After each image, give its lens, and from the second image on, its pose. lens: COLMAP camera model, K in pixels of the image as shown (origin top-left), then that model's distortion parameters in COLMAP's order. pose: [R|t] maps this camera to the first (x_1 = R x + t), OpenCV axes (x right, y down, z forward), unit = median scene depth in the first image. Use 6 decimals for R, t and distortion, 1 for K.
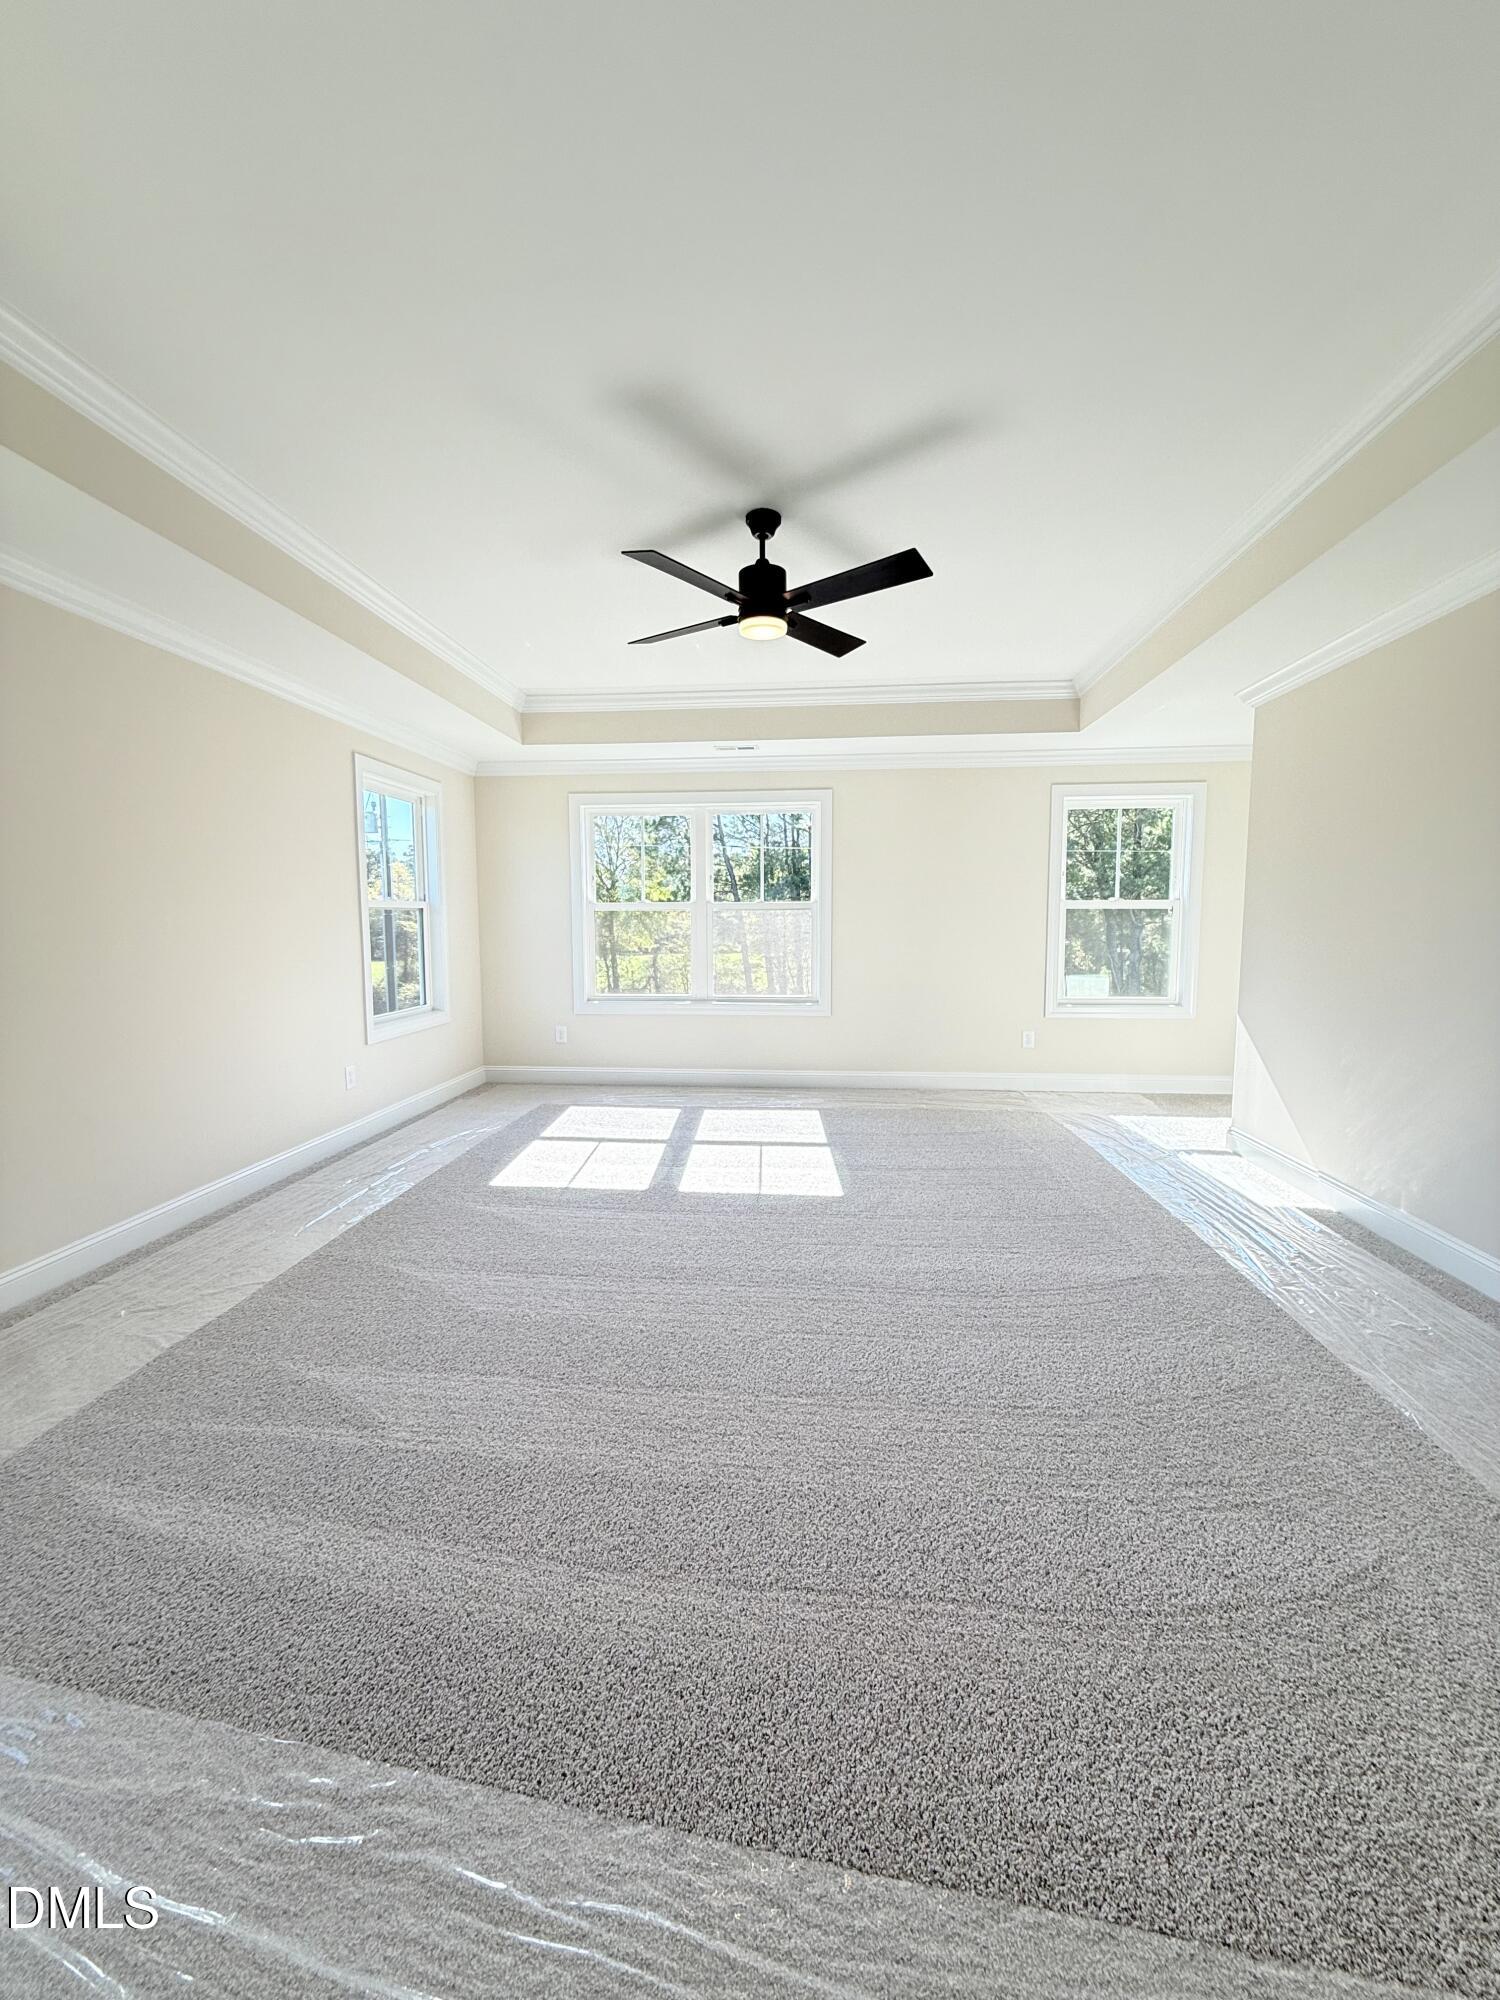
lens RADIAL K [[796.1, 0, 748.0], [0, 796.1, 996.8], [0, 0, 1]] dist [0.000118, -0.000156]
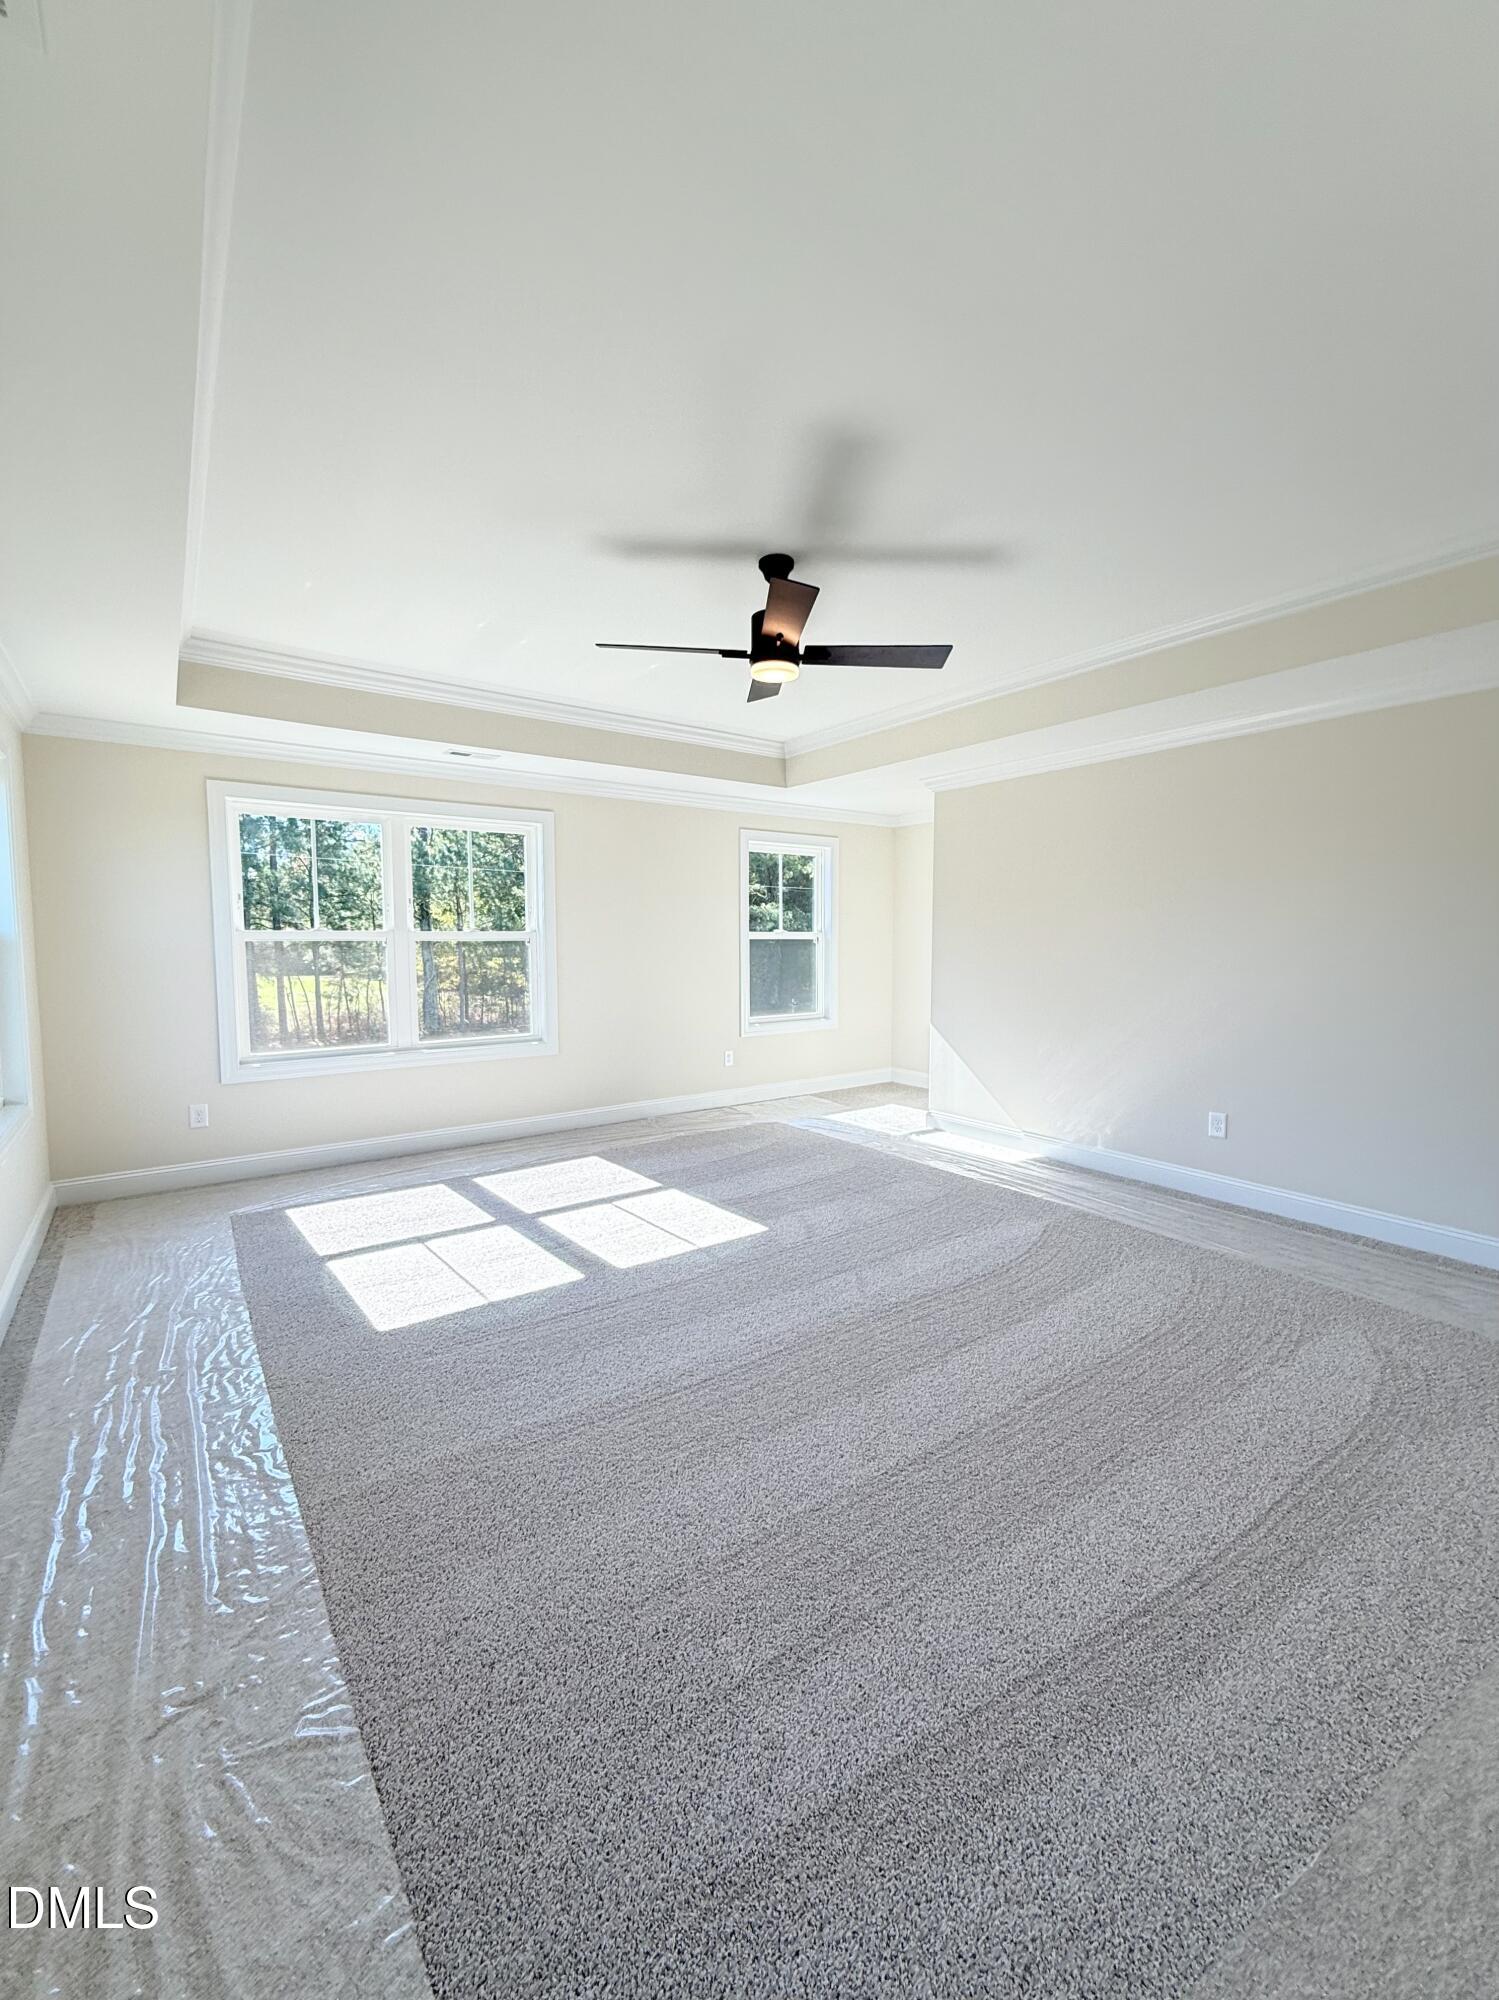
lens RADIAL K [[815.1, 0, 746.3], [0, 815.1, 996.7], [0, 0, 1]] dist [0.000470, -0.000154]
pose [[0.749038, -0.048343, 0.660761, -0.490264], [0.059600, 0.998207, 0.005470, -0.047551], [-0.659841, 0.035284, 0.750577, 0.186715]]
